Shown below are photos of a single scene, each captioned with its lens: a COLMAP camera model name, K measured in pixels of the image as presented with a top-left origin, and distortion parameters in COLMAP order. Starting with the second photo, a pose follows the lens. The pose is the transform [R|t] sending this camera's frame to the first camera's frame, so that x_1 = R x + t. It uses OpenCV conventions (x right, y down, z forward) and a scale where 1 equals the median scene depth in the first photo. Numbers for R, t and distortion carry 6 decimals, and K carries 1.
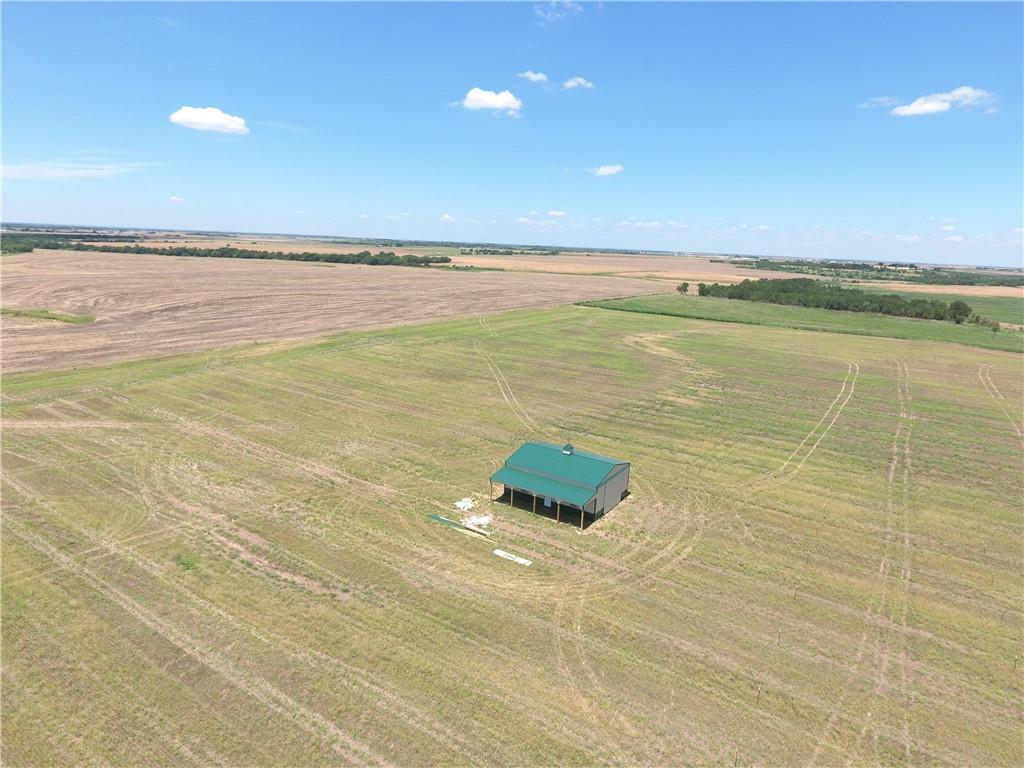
lens RADIAL K [[598.4, 0, 520.9], [0, 598.4, 383.3], [0, 0, 1]] dist [-0.005319, 0.000272]
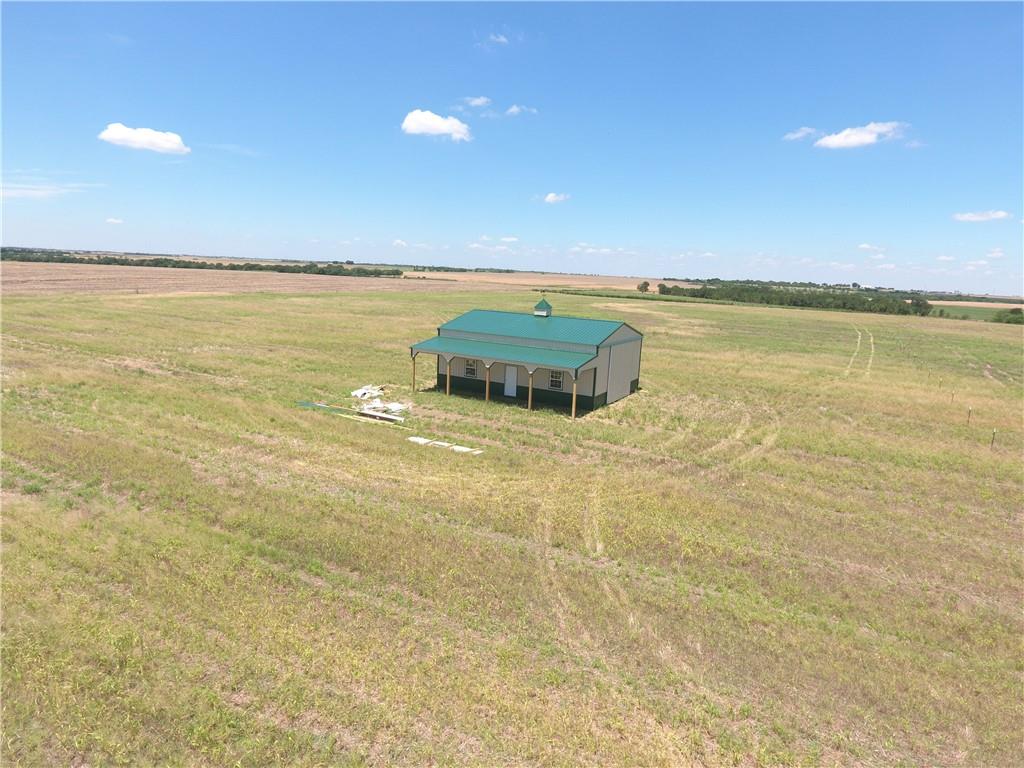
lens RADIAL K [[598.4, 0, 520.9], [0, 598.4, 383.3], [0, 0, 1]] dist [-0.005319, 0.000272]
pose [[0.997190, -0.007725, 0.074514, 0.011530], [0.010850, 0.999074, -0.041628, 0.225276], [-0.074123, 0.042320, 0.996351, 0.429641]]
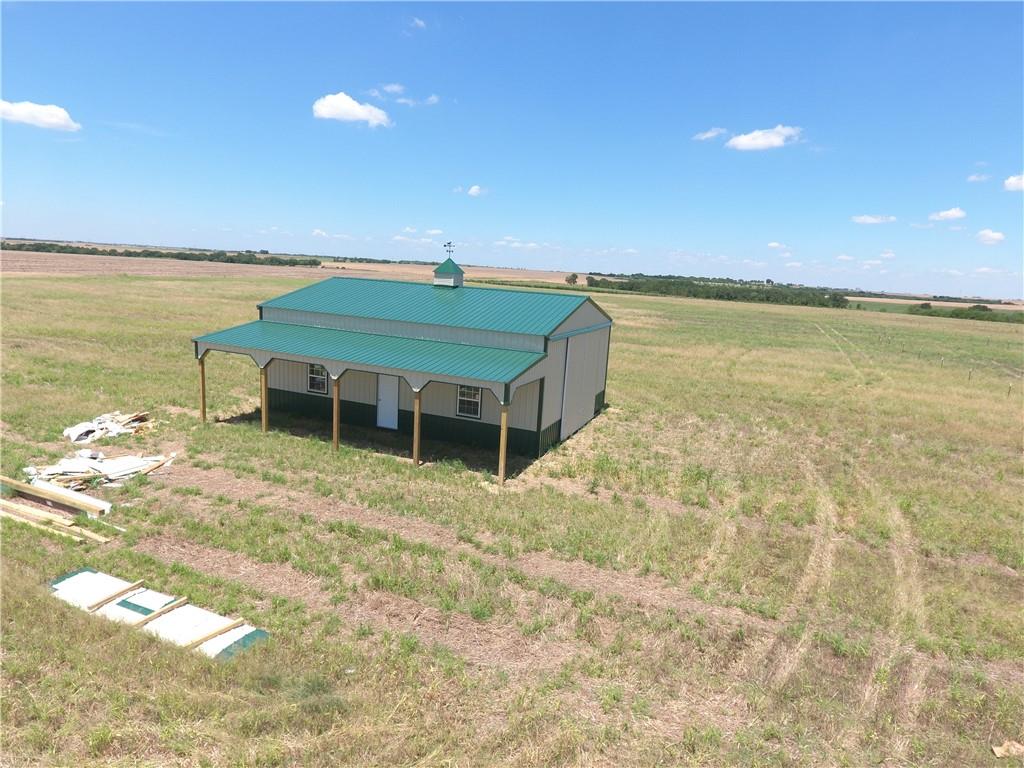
lens RADIAL K [[598.4, 0, 520.9], [0, 598.4, 383.3], [0, 0, 1]] dist [-0.005319, 0.000272]
pose [[0.980841, -0.018212, 0.193956, 0.054530], [0.024387, 0.999267, -0.029494, 0.199396], [-0.193277, 0.033659, 0.980567, 0.690728]]
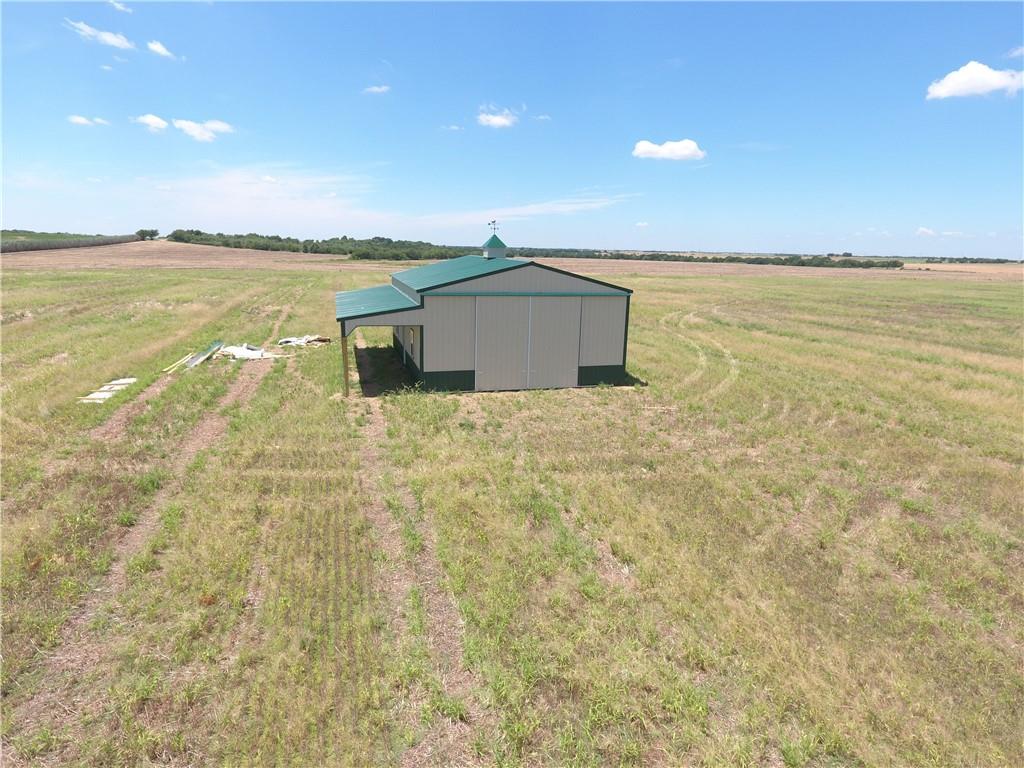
lens RADIAL K [[598.4, 0, 520.9], [0, 598.4, 383.3], [0, 0, 1]] dist [-0.005319, 0.000272]
pose [[0.760441, 0.122238, -0.637799, 0.410652], [-0.142381, 0.989612, 0.019906, 0.207853], [0.633606, 0.075673, 0.769946, 0.731776]]
